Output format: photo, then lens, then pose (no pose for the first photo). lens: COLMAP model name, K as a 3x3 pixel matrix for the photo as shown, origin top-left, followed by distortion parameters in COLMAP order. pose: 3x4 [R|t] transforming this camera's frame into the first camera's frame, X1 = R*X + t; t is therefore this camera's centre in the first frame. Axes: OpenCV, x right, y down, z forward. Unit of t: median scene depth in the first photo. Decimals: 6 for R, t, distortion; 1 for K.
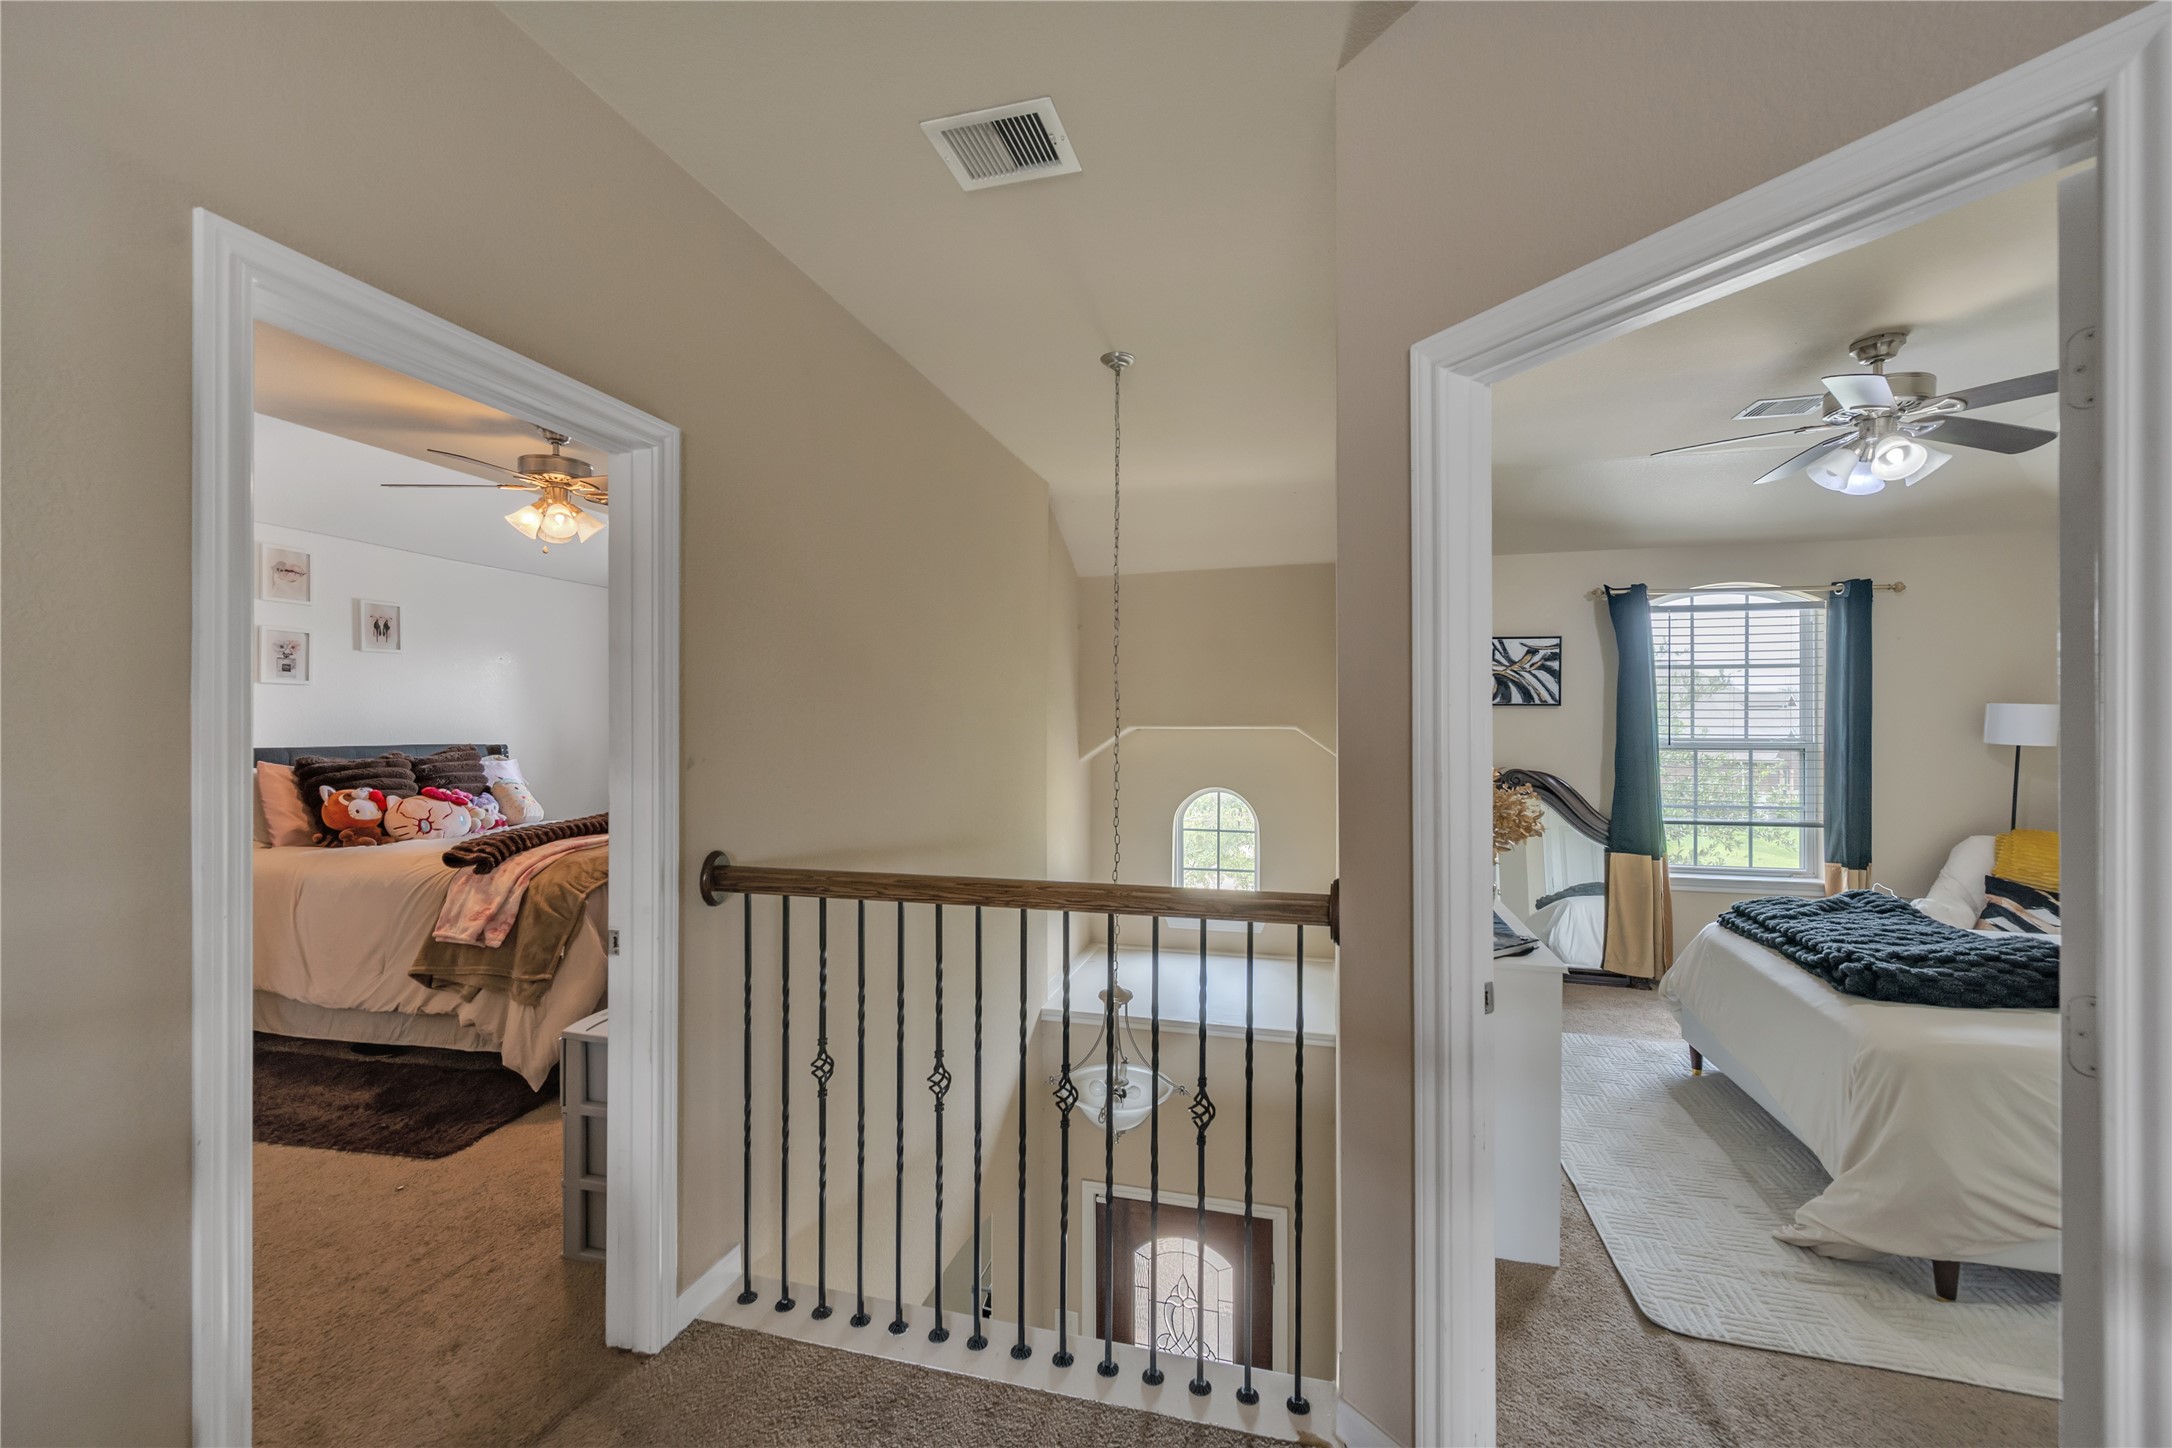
lens RADIAL K [[880.6, 0, 1091.3], [0, 880.6, 722.7], [0, 0, 1]] dist [0.000385, -0.000331]
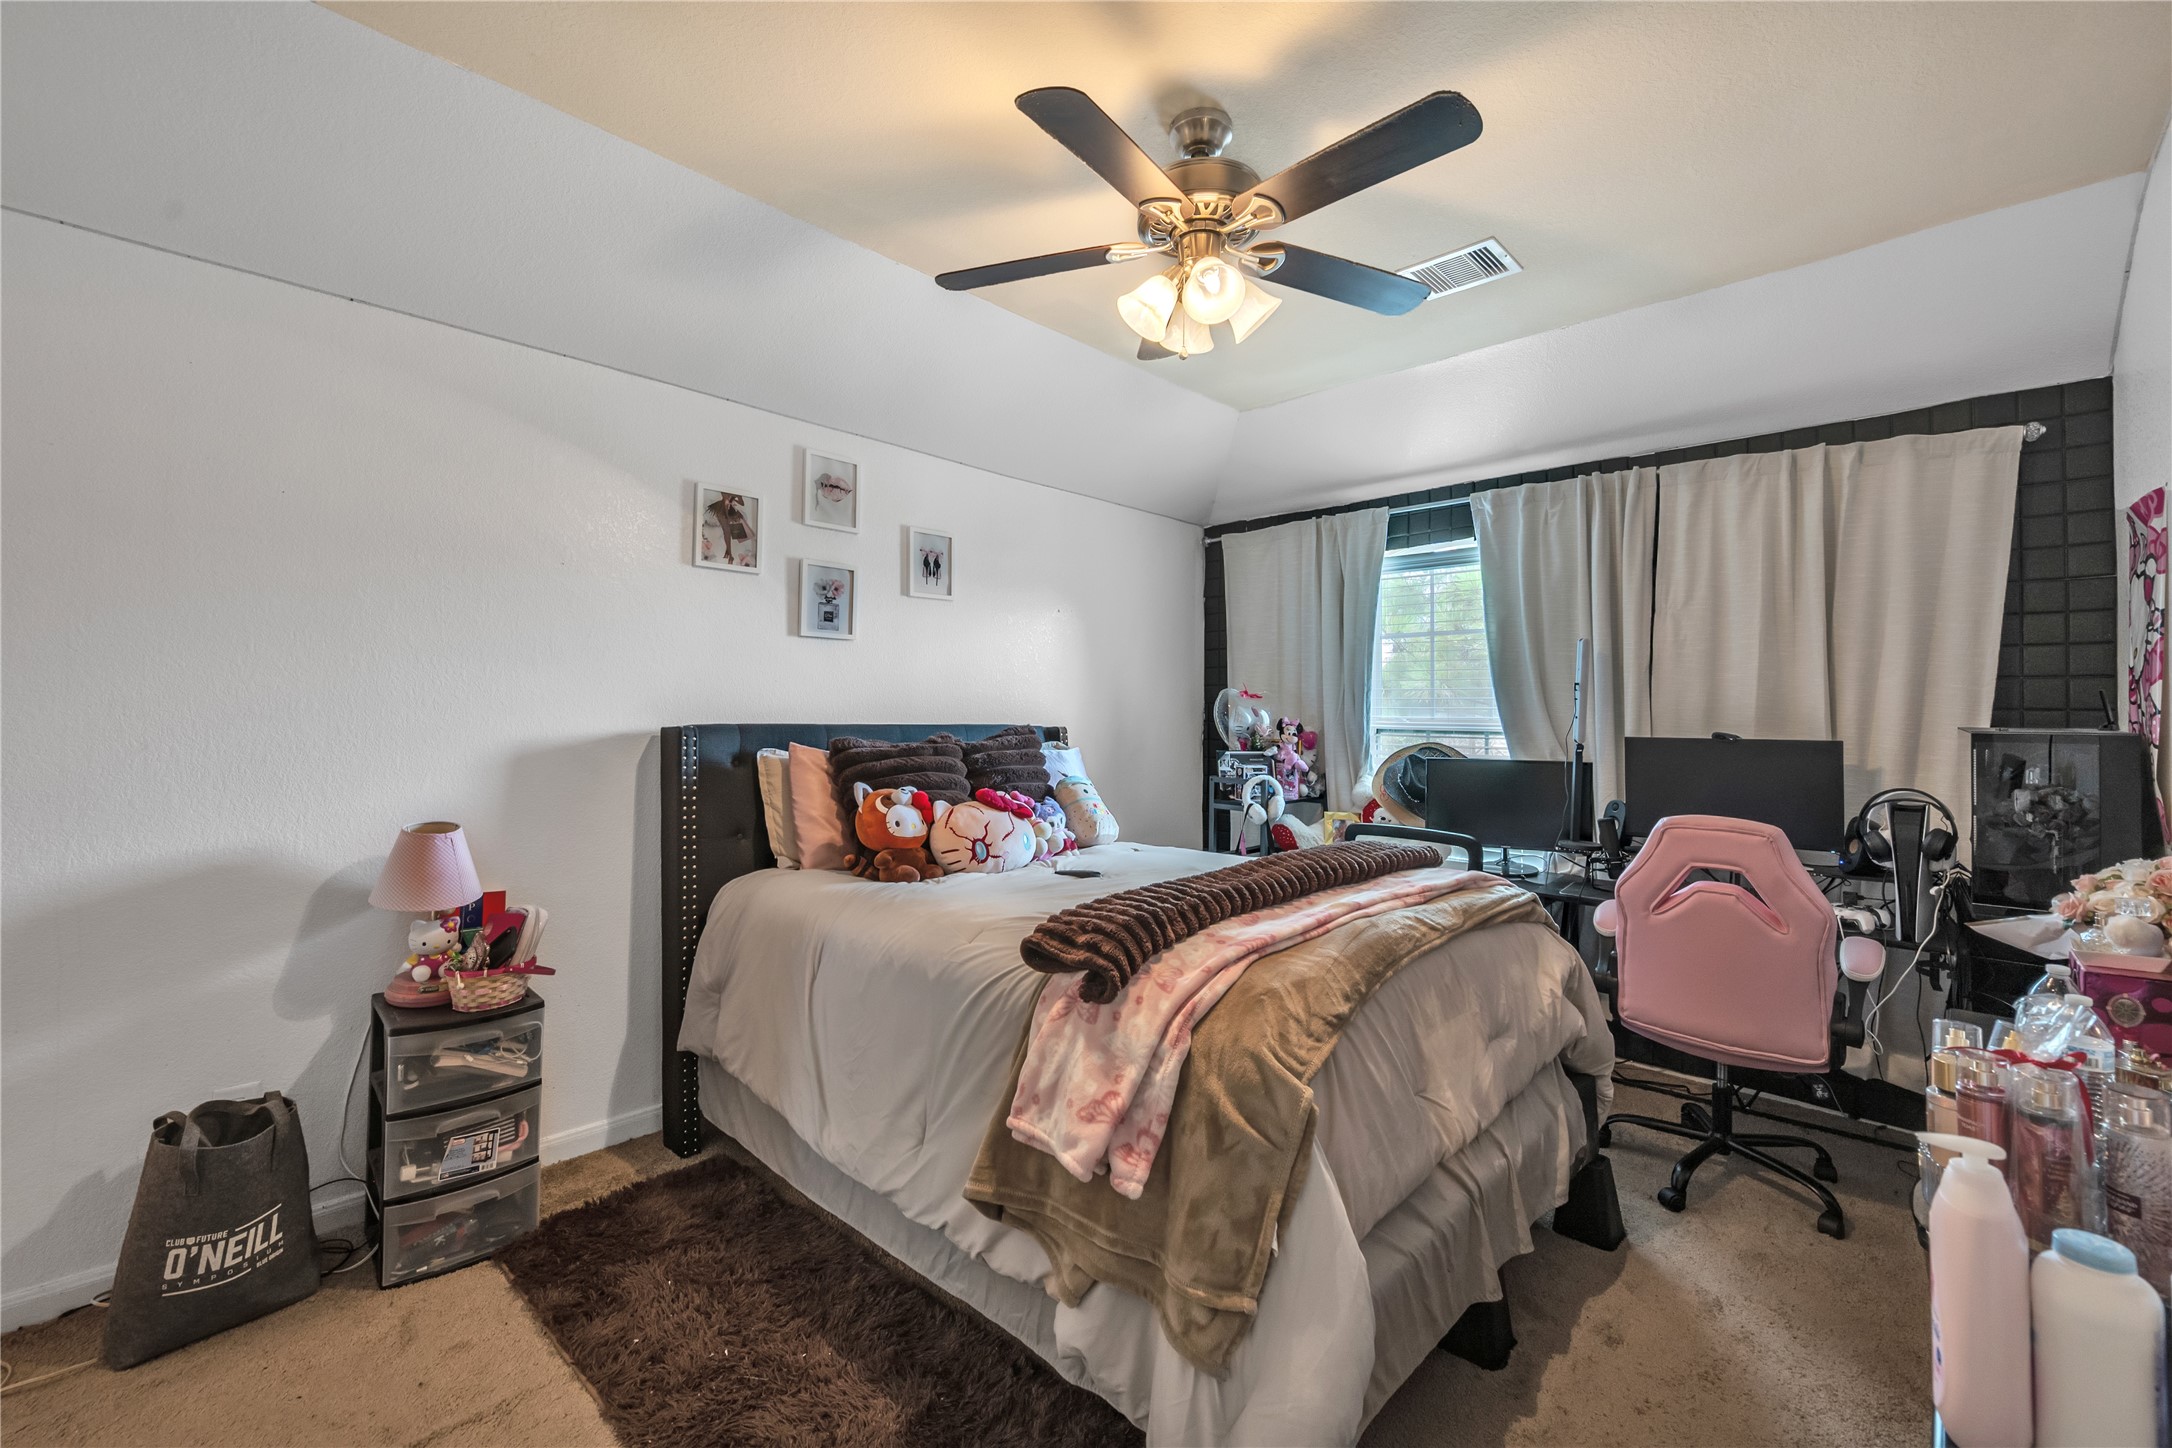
lens RADIAL K [[880.6, 0, 1089.0], [0, 880.6, 700.5], [0, 0, 1]] dist [0.000385, -0.000331]
pose [[0.876869, 0.002859, -0.480721, -0.407855], [-0.012248, 0.999791, -0.016395, 0.019432], [0.480574, 0.020264, 0.876720, 0.509434]]
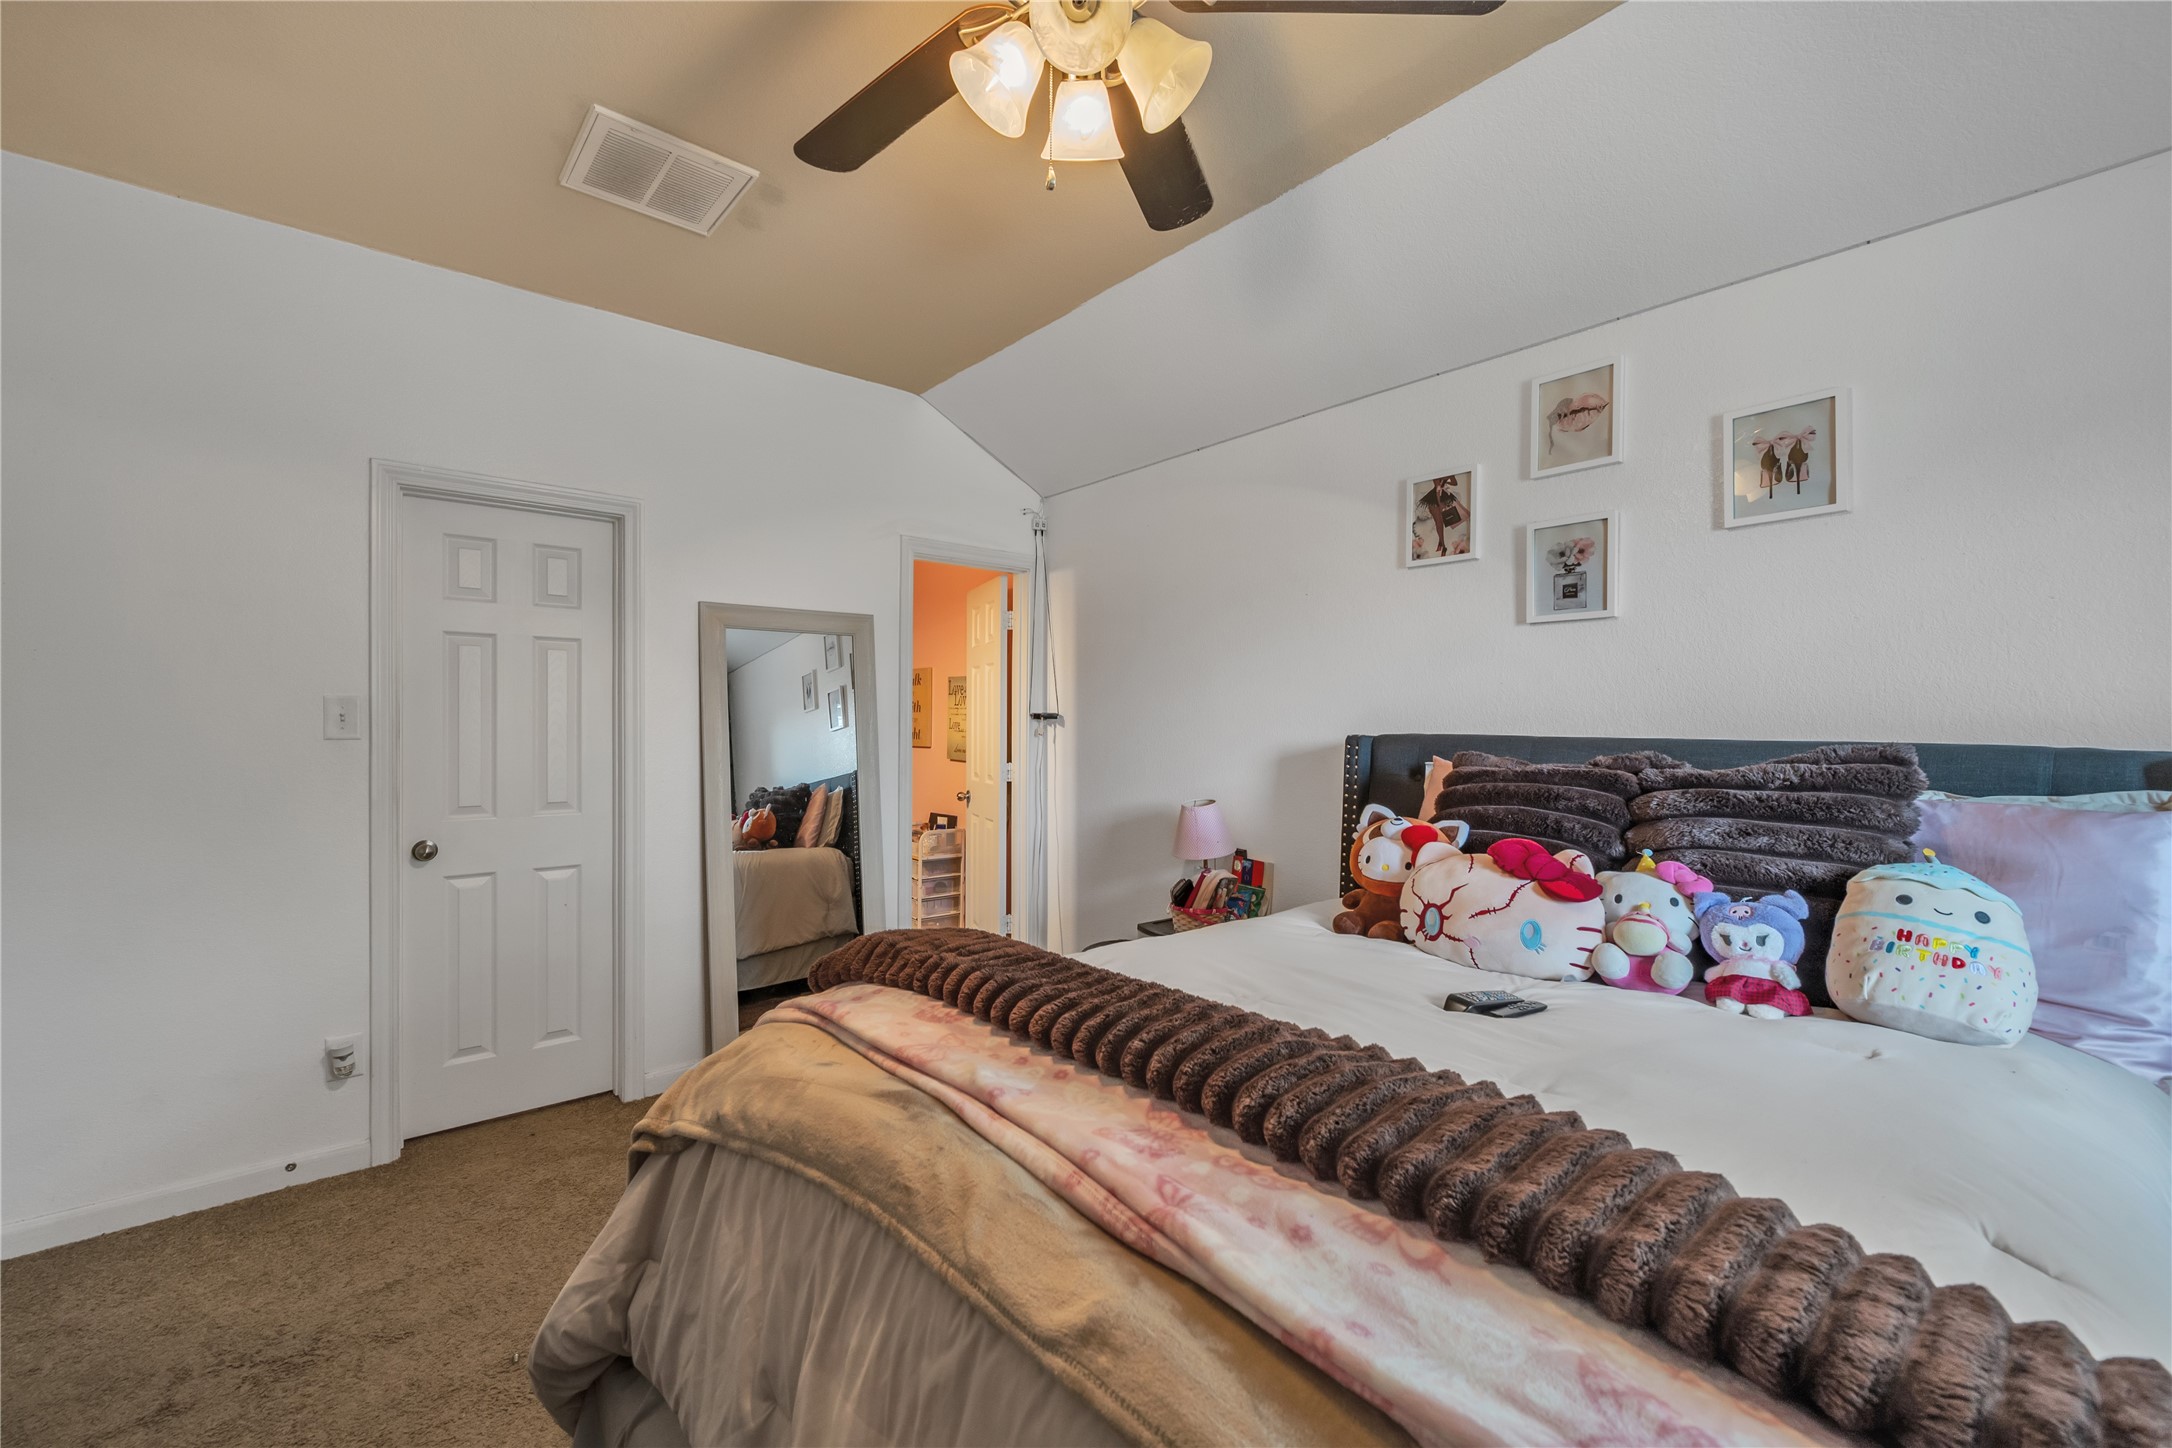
lens RADIAL K [[880.6, 0, 1090.9], [0, 880.6, 729.0], [0, 0, 1]] dist [0.000385, -0.000331]
pose [[-0.564293, 0.005392, -0.825557, -0.329289], [-0.005825, 0.999928, 0.010512, 0.021081], [0.825554, 0.010741, -0.564220, 1.178800]]
